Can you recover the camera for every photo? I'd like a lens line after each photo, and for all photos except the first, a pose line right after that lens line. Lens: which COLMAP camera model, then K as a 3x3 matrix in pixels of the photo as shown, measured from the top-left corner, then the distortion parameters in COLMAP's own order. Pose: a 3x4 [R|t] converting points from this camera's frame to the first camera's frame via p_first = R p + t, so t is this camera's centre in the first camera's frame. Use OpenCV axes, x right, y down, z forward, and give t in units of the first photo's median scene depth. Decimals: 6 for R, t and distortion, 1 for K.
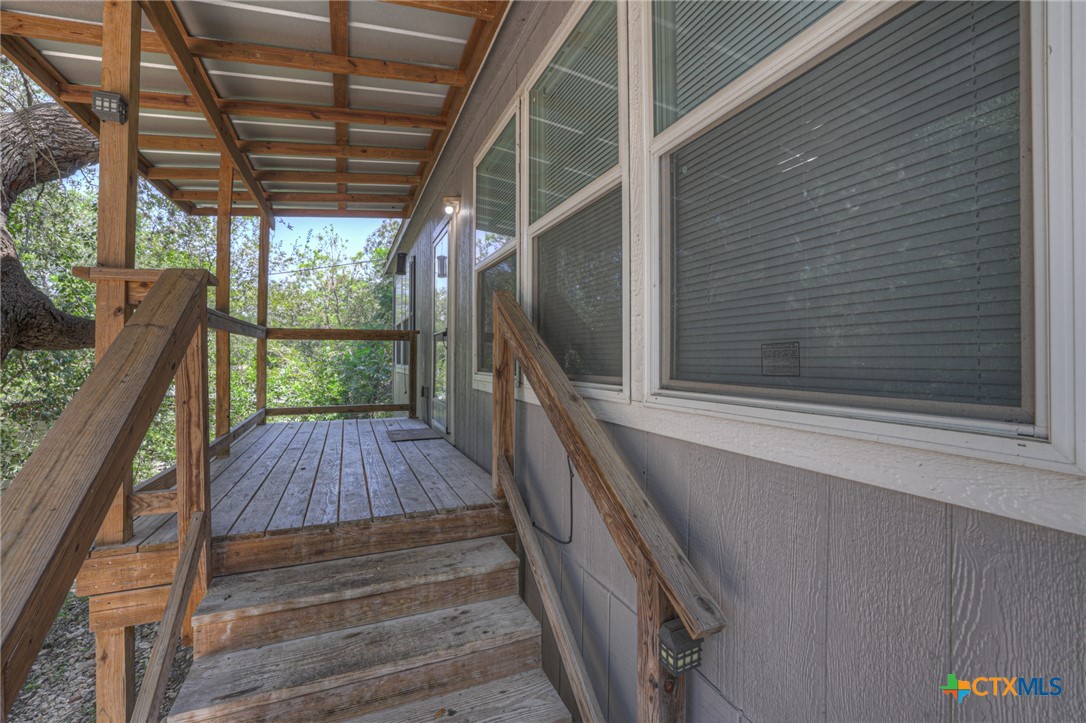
lens RADIAL K [[475.4, 0, 542.8], [0, 475.4, 354.6], [0, 0, 1]] dist [-0.000575, 0.000502]
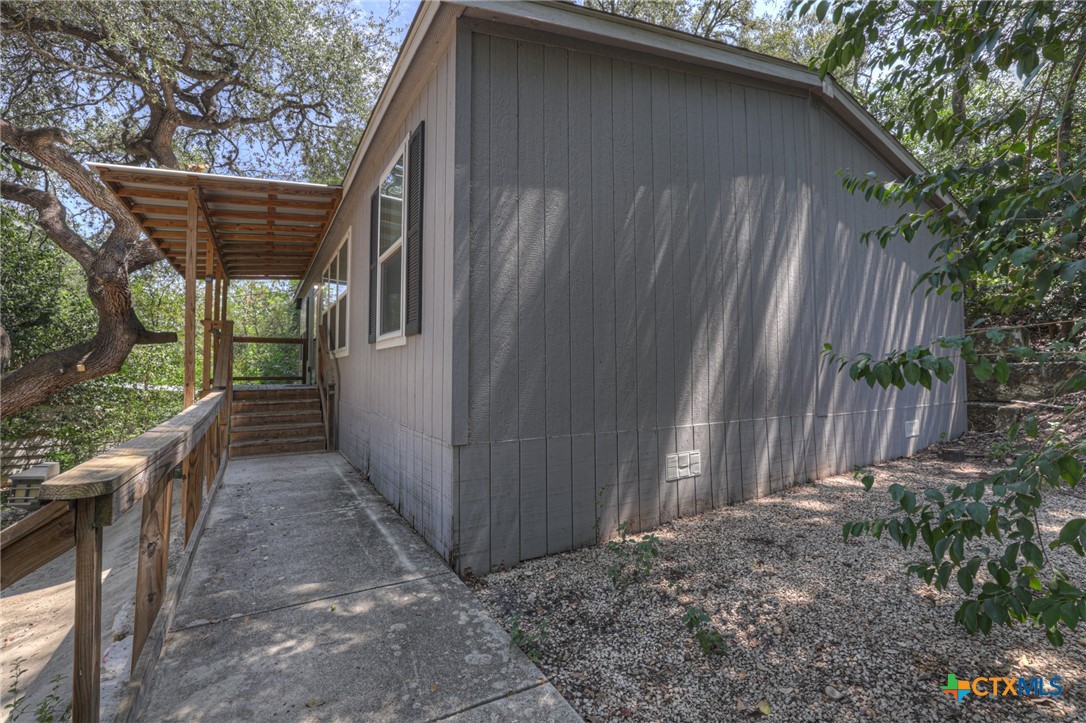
lens RADIAL K [[475.4, 0, 542.8], [0, 475.4, 354.6], [0, 0, 1]] dist [-0.000575, 0.000502]
pose [[0.989862, 0.002002, 0.142018, 0.403031], [0.001588, 0.999682, -0.025160, 0.064278], [-0.142023, 0.025130, 0.989544, -1.030069]]
